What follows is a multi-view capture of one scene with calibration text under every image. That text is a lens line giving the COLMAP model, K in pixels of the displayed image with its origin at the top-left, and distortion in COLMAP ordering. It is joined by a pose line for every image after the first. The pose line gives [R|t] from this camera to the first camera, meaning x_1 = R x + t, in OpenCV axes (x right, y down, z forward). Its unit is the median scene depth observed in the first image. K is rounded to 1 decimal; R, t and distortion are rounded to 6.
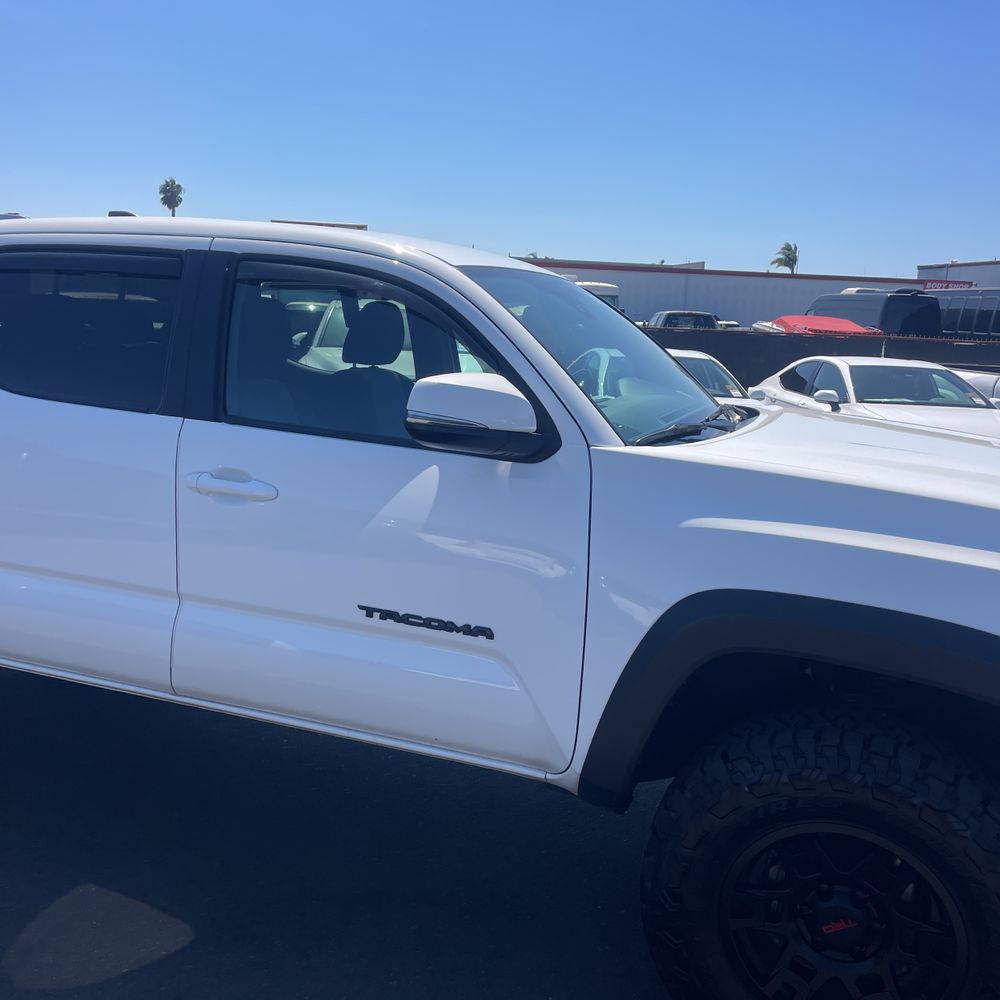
lens RADIAL K [[1007.5, 0, 488.7], [0, 1007.5, 500.3], [0, 0, 1]] dist [0.097950, -0.135928]
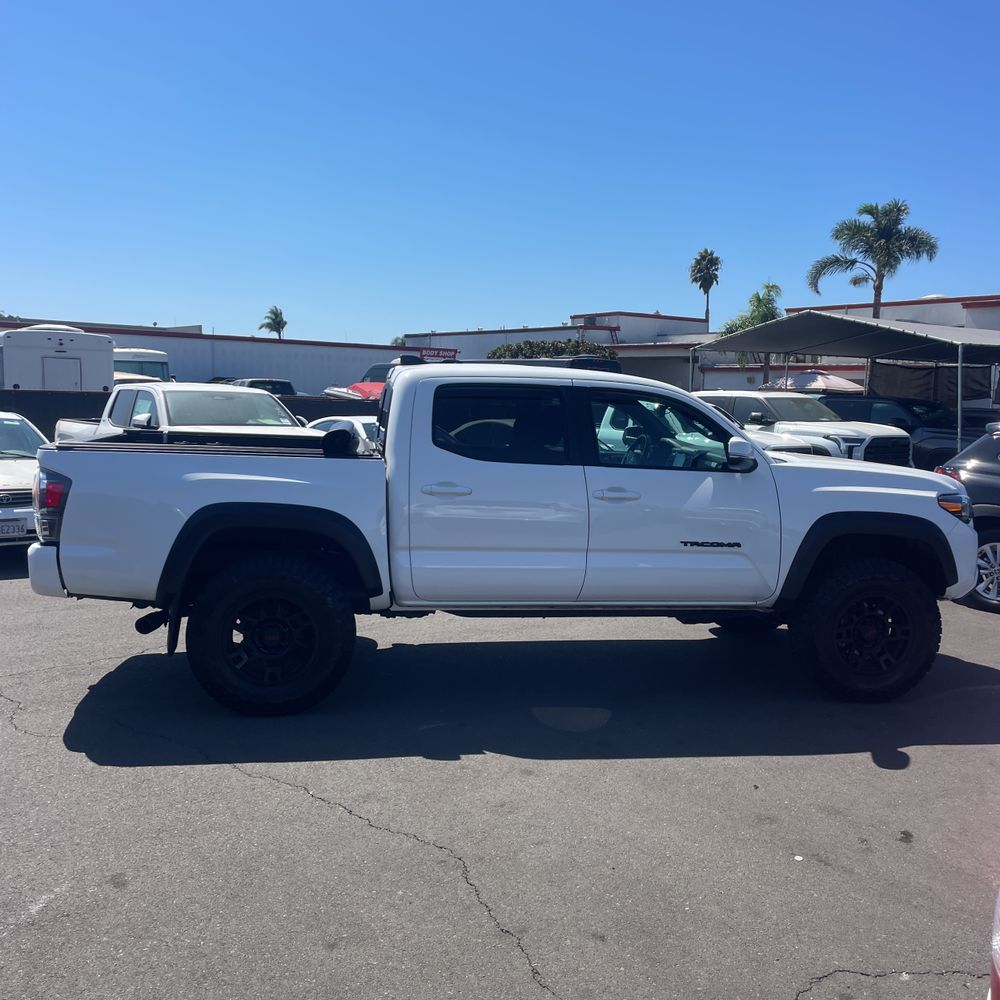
lens RADIAL K [[1041.9, 0, 500.0], [0, 1041.9, 500.0], [0, 0, 1]] dist [0.100326, -0.012690]
pose [[0.862355, -0.076055, 0.500558, -1.532553], [0.106139, 0.993841, -0.031851, 0.040283], [-0.495053, 0.080596, 0.865117, -0.777701]]
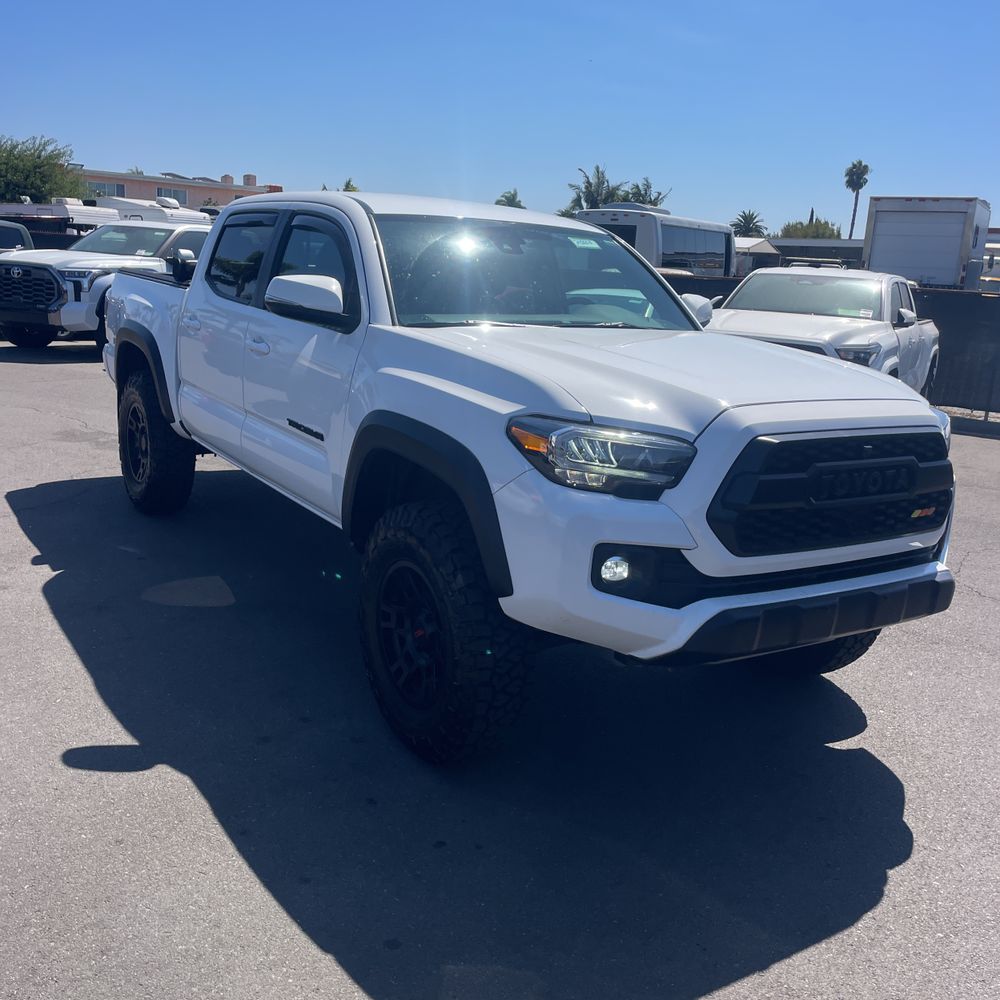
lens RADIAL K [[1041.9, 0, 500.0], [0, 1041.9, 500.0], [0, 0, 1]] dist [0.100326, -0.012690]
pose [[0.804251, 0.137775, -0.578099, 1.106460], [-0.135646, 0.989635, 0.047143, 0.101700], [0.578603, 0.040502, 0.814603, -0.200833]]
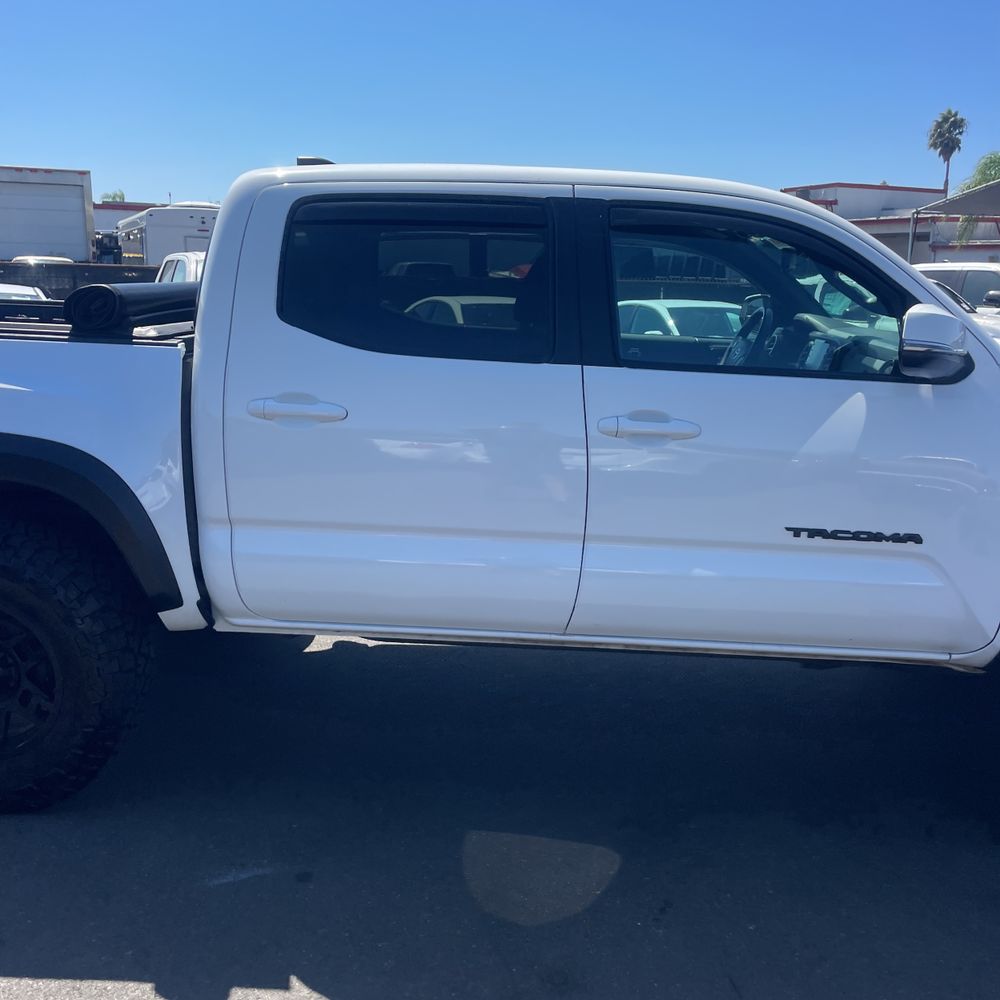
lens RADIAL K [[1007.5, 0, 488.7], [0, 1007.5, 500.3], [0, 0, 1]] dist [0.097950, -0.135928]
pose [[0.950739, -0.090171, 0.296587, -0.700706], [0.076792, 0.995446, 0.056479, -0.010088], [-0.300330, -0.030921, 0.953334, 0.055604]]
